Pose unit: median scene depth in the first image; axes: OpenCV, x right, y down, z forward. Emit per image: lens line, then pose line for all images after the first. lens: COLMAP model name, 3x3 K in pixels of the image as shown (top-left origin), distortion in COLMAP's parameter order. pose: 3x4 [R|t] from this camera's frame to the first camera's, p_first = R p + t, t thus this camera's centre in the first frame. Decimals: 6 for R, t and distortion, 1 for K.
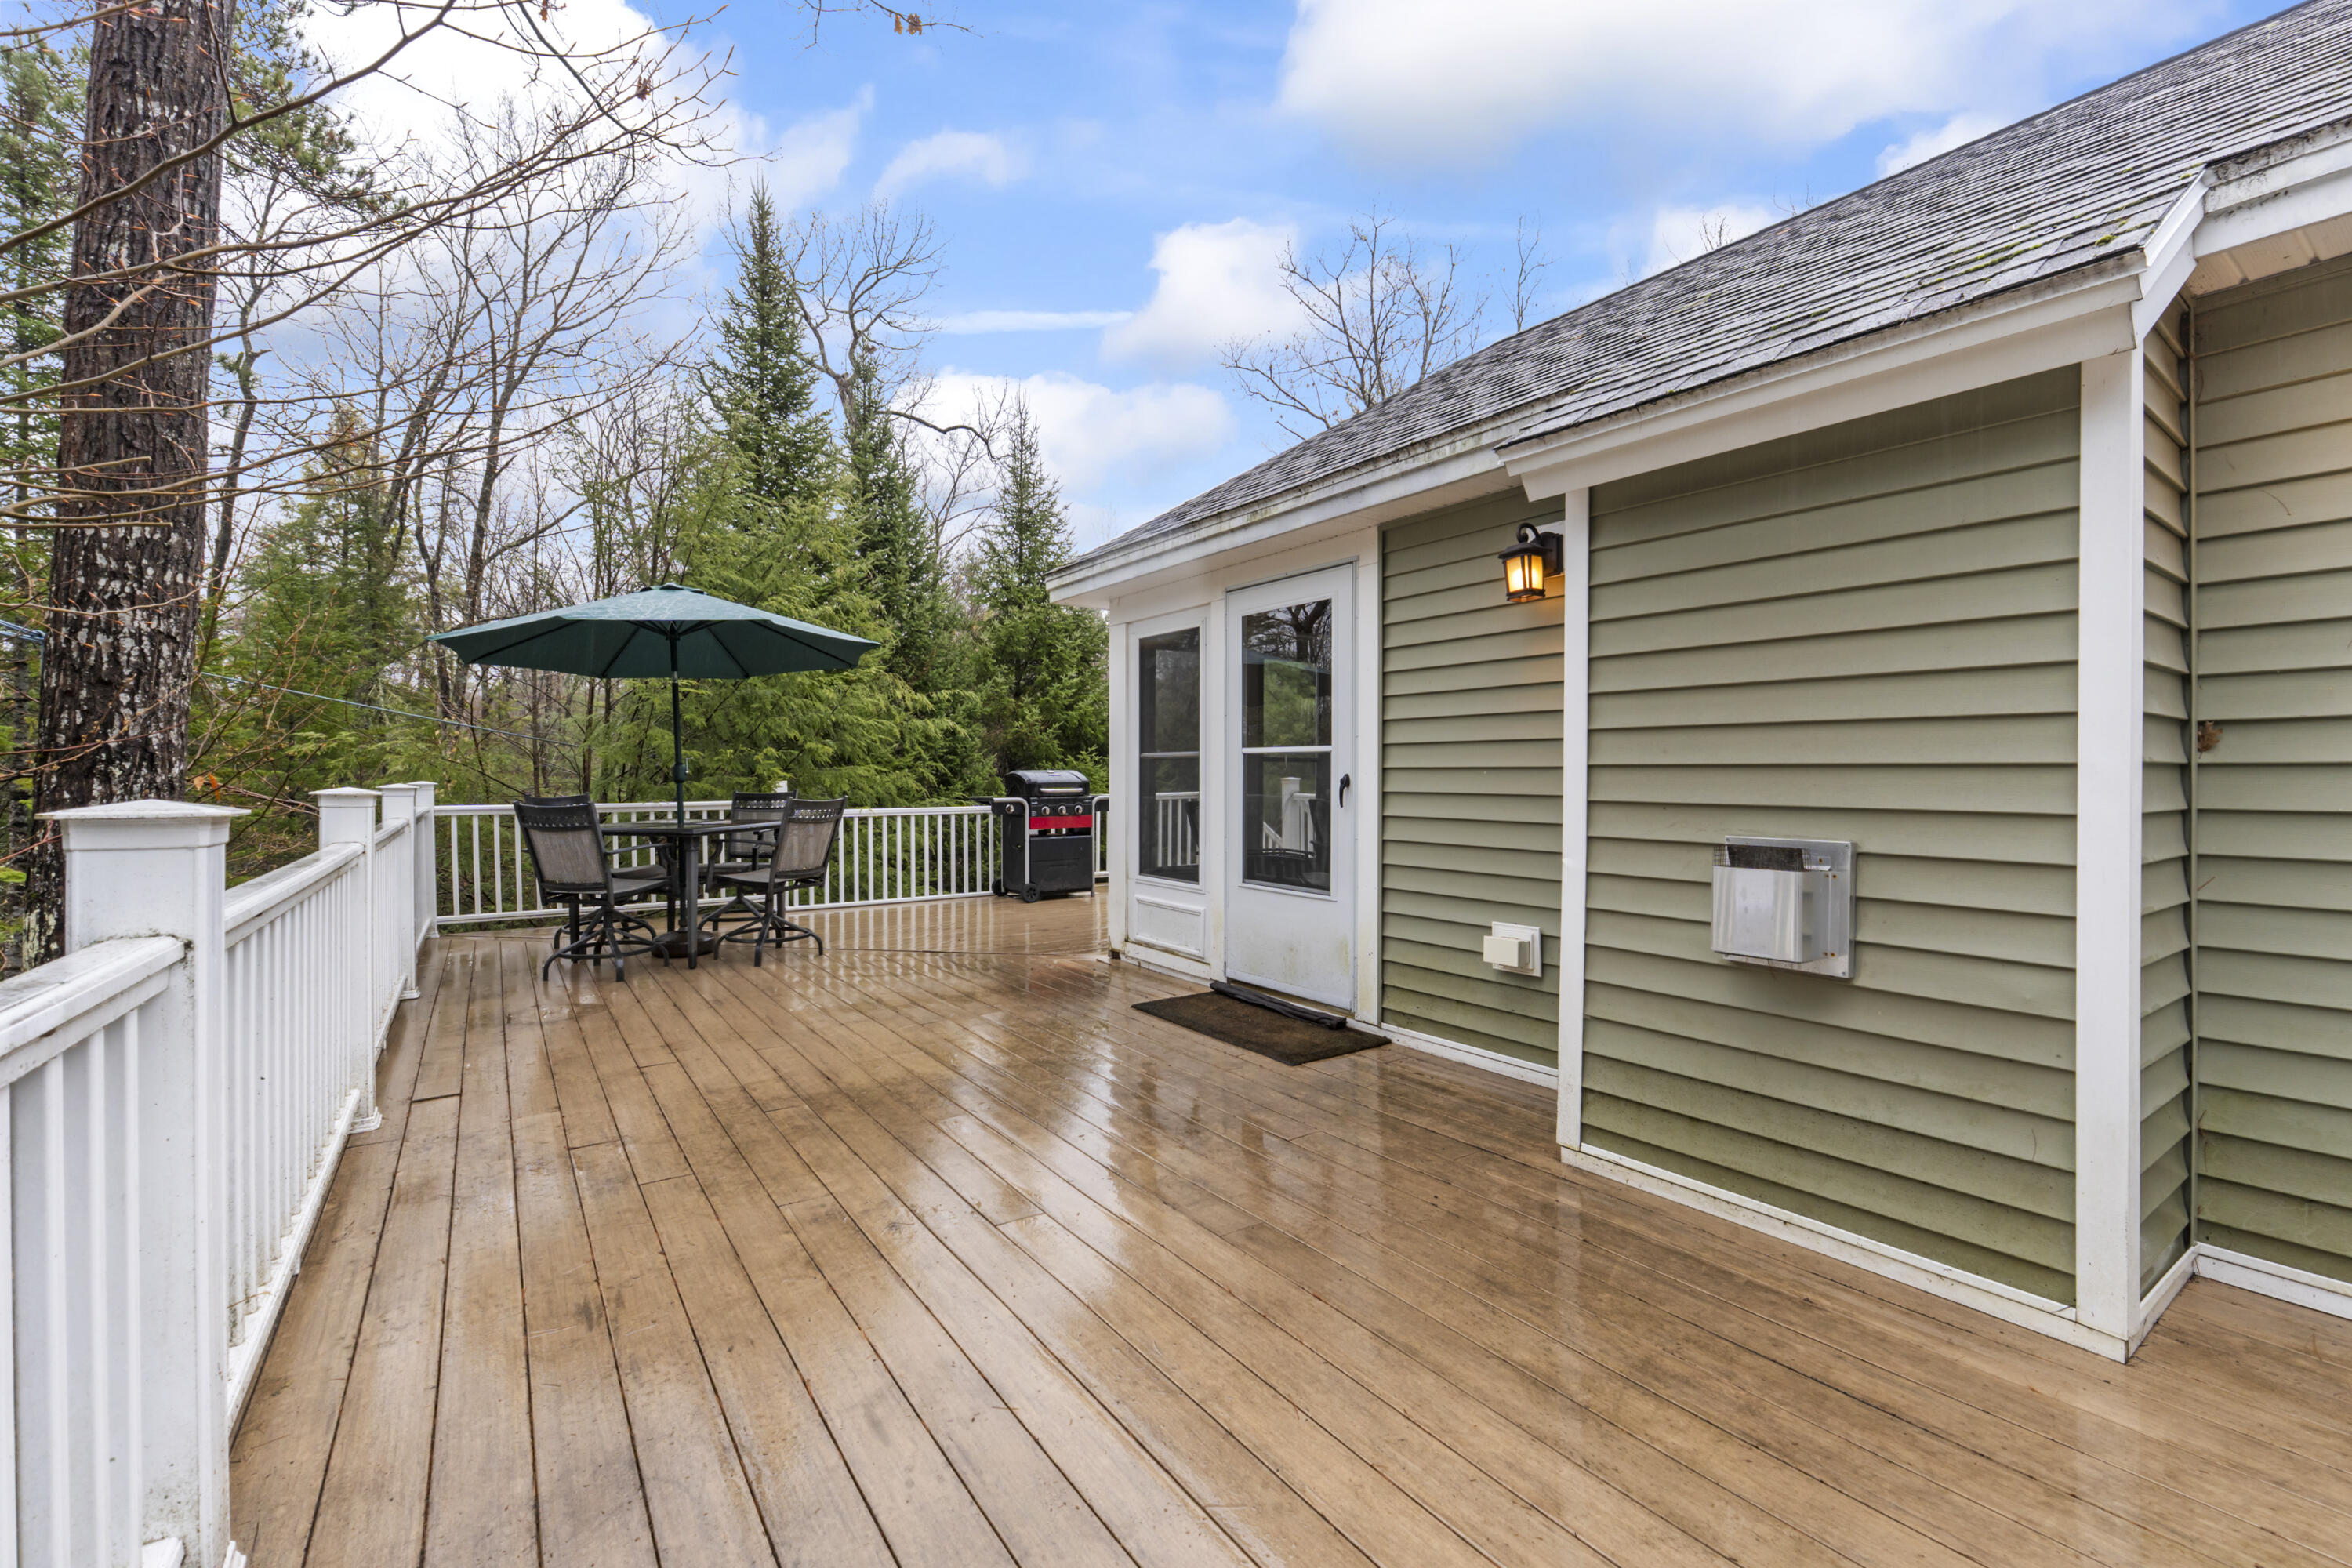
lens RADIAL K [[993.6, 0, 1178.3], [0, 993.6, 780.9], [0, 0, 1]] dist [0.001764, -0.000108]
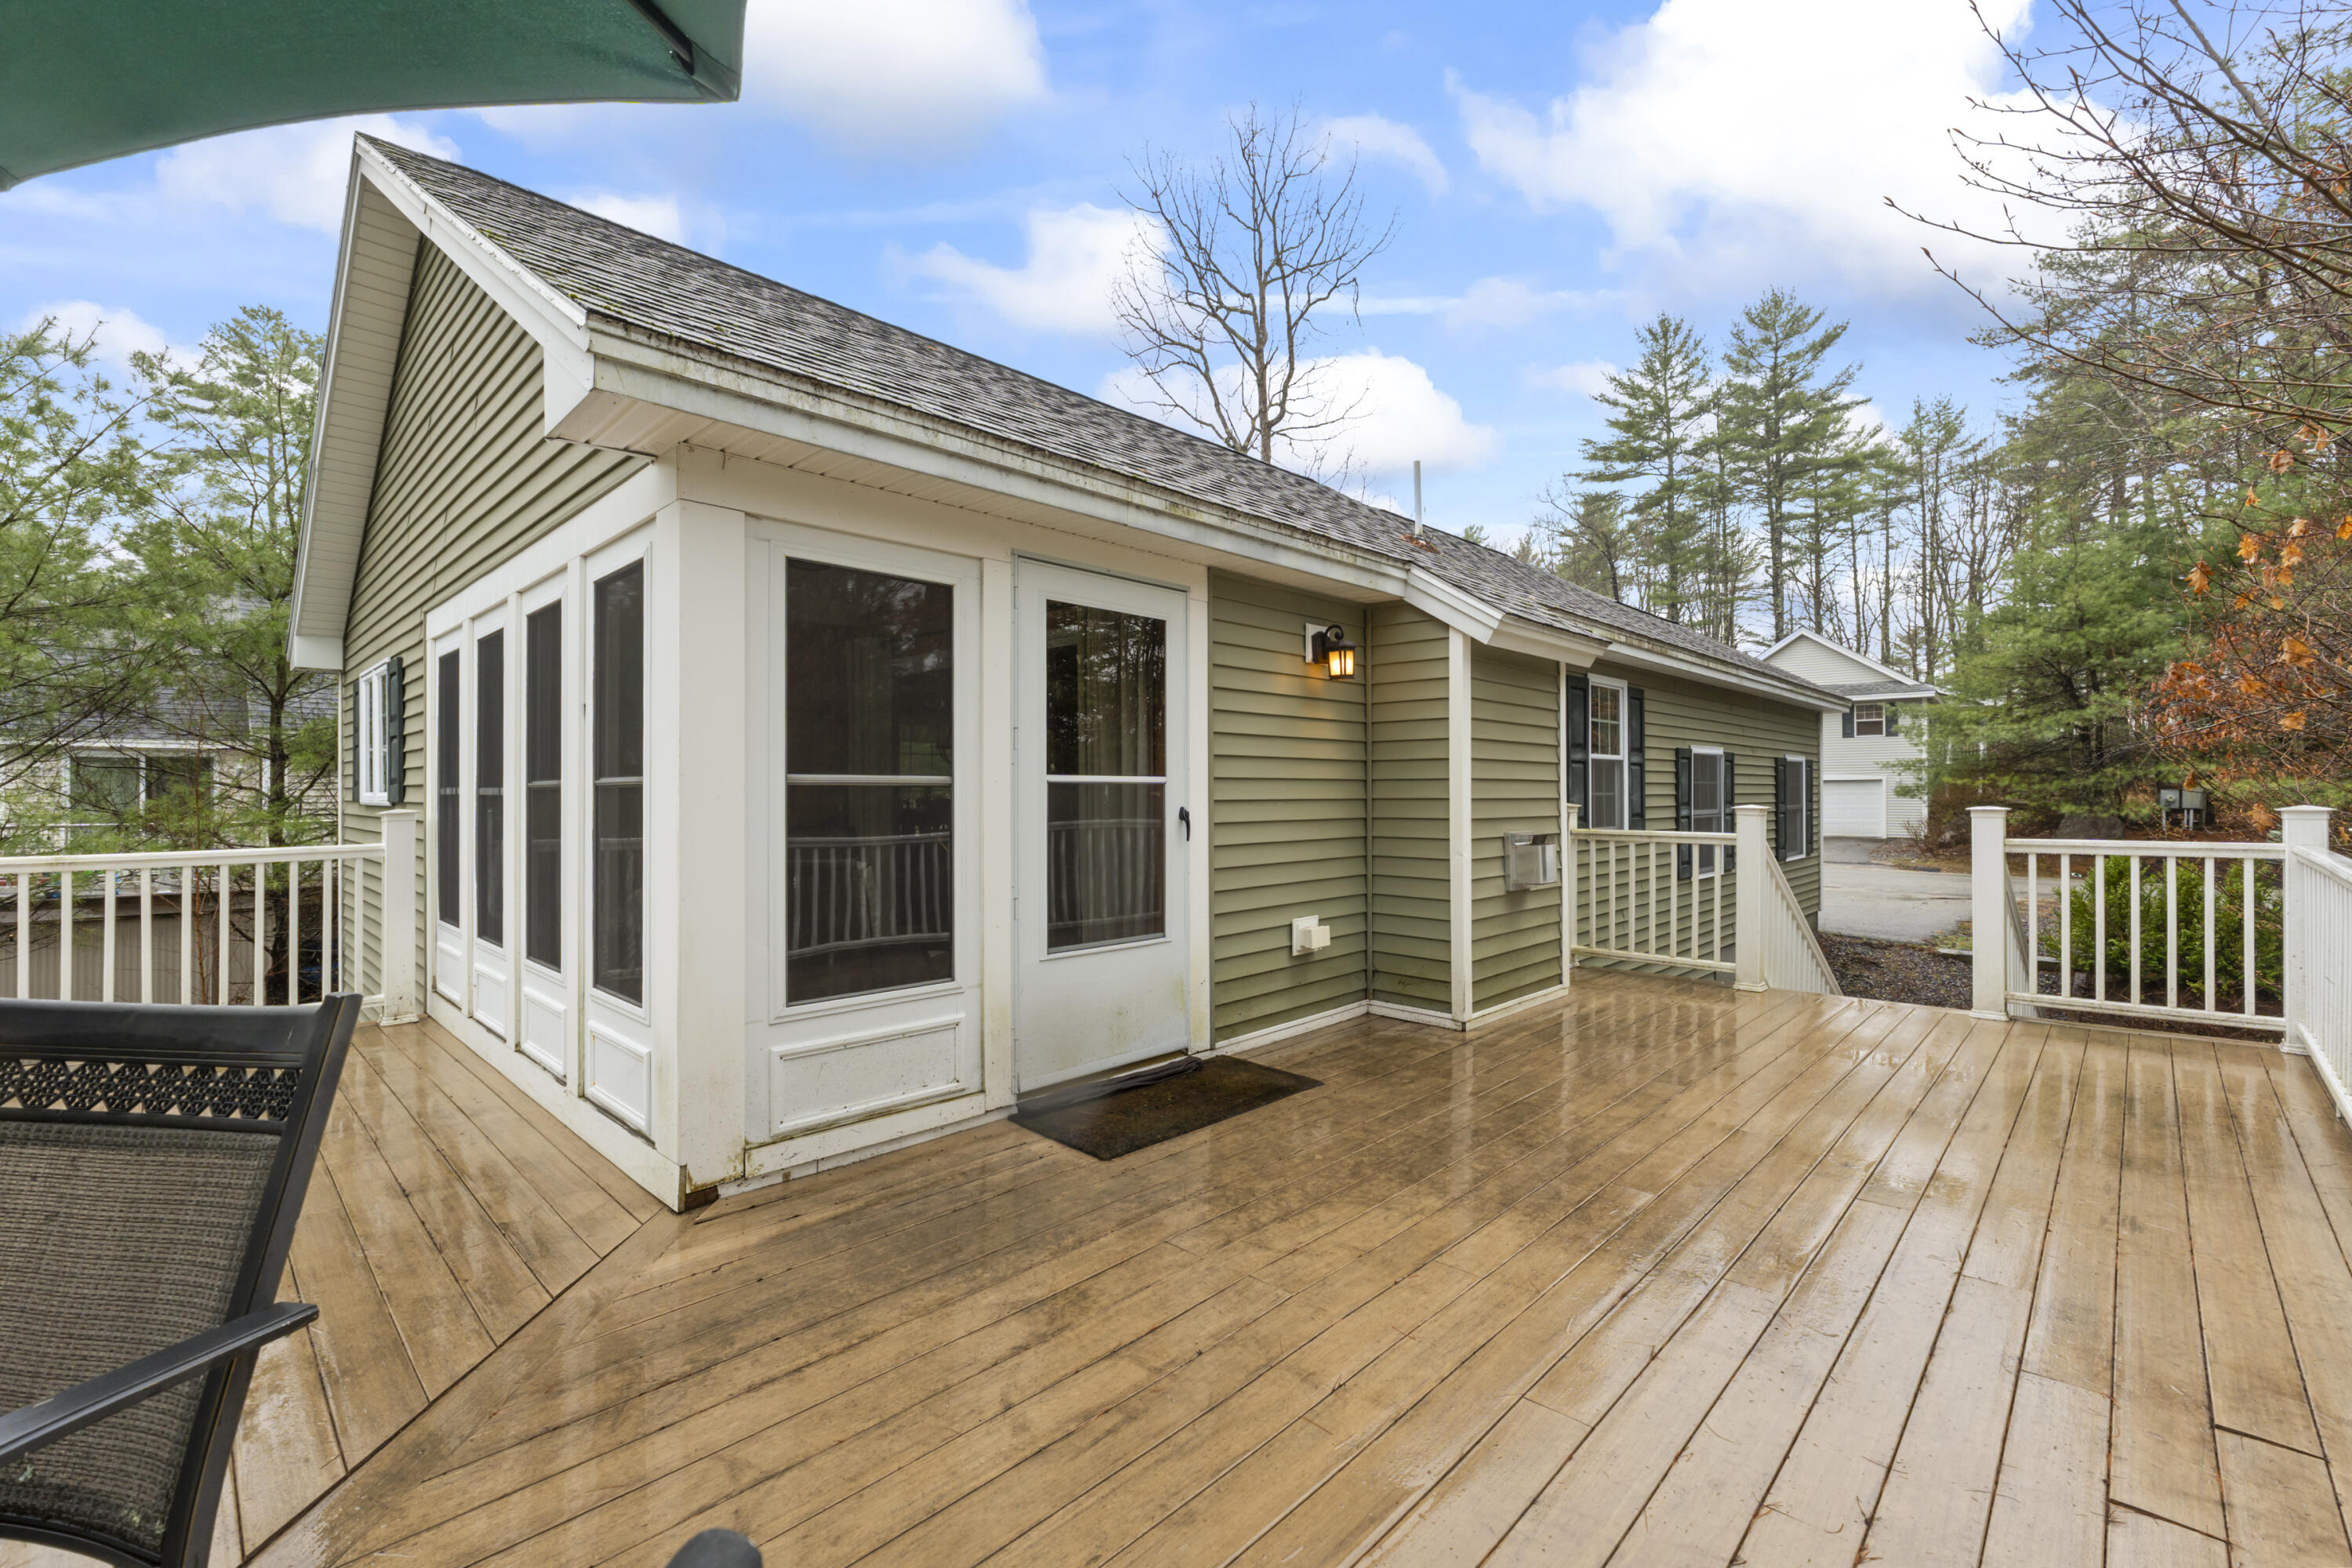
lens RADIAL K [[993.6, 0, 1178.6], [0, 993.6, 786.8], [0, 0, 1]] dist [0.001764, -0.000108]
pose [[-0.192506, -0.000241, 0.981296, -0.813421], [0.006528, 0.999978, 0.001526, -0.028529], [-0.981274, 0.006700, -0.192500, 1.232551]]
